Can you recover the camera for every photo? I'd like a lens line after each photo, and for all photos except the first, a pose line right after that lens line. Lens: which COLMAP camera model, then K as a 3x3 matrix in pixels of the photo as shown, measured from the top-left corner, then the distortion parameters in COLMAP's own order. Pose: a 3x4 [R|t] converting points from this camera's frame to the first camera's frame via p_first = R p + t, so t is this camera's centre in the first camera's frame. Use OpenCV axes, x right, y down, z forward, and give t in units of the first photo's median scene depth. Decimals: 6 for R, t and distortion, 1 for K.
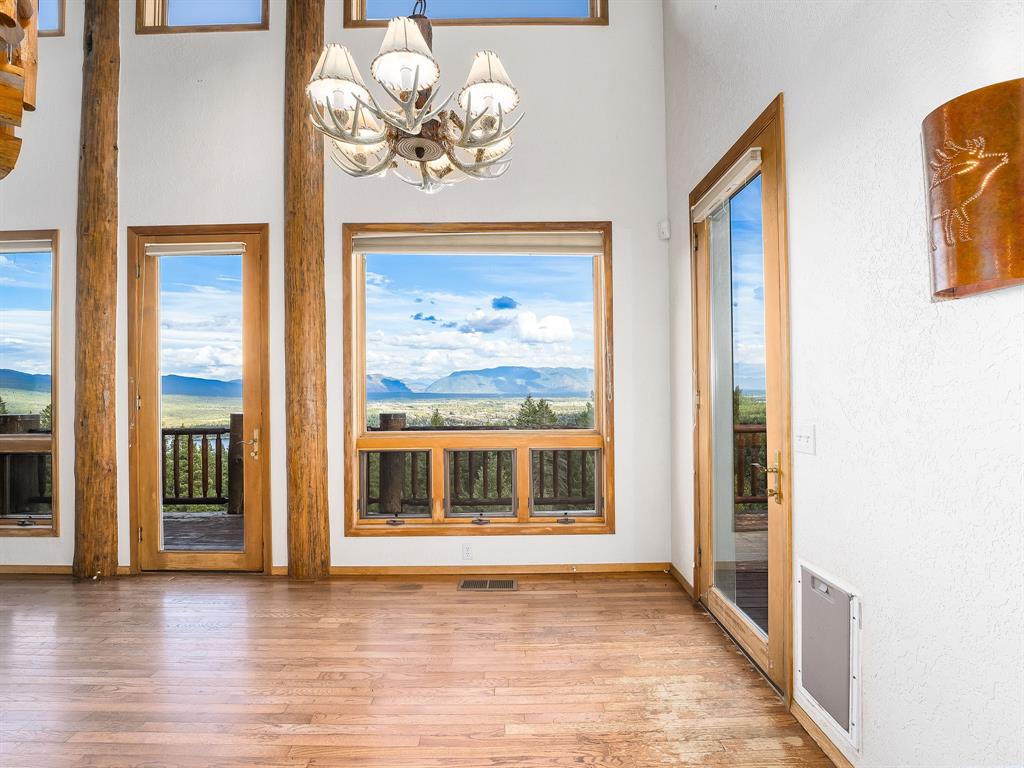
lens RADIAL K [[474.9, 0, 513.8], [0, 474.9, 385.8], [0, 0, 1]] dist [-0.035477, 0.004782]
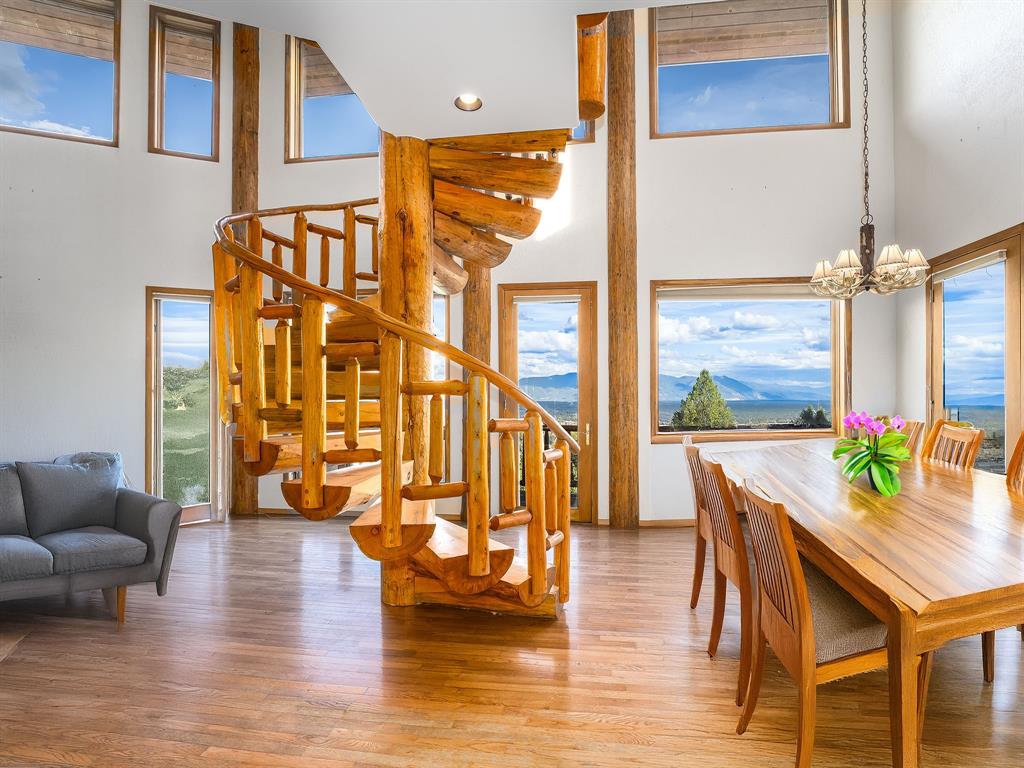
lens RADIAL K [[502.2, 0, 514.6], [0, 502.2, 399.4], [0, 0, 1]] dist [-0.025974, -0.000248]
pose [[0.990776, 0.010386, -0.135111, -0.565609], [-0.008697, 0.999877, 0.013080, -0.001438], [0.135230, -0.011784, 0.990744, -0.563018]]
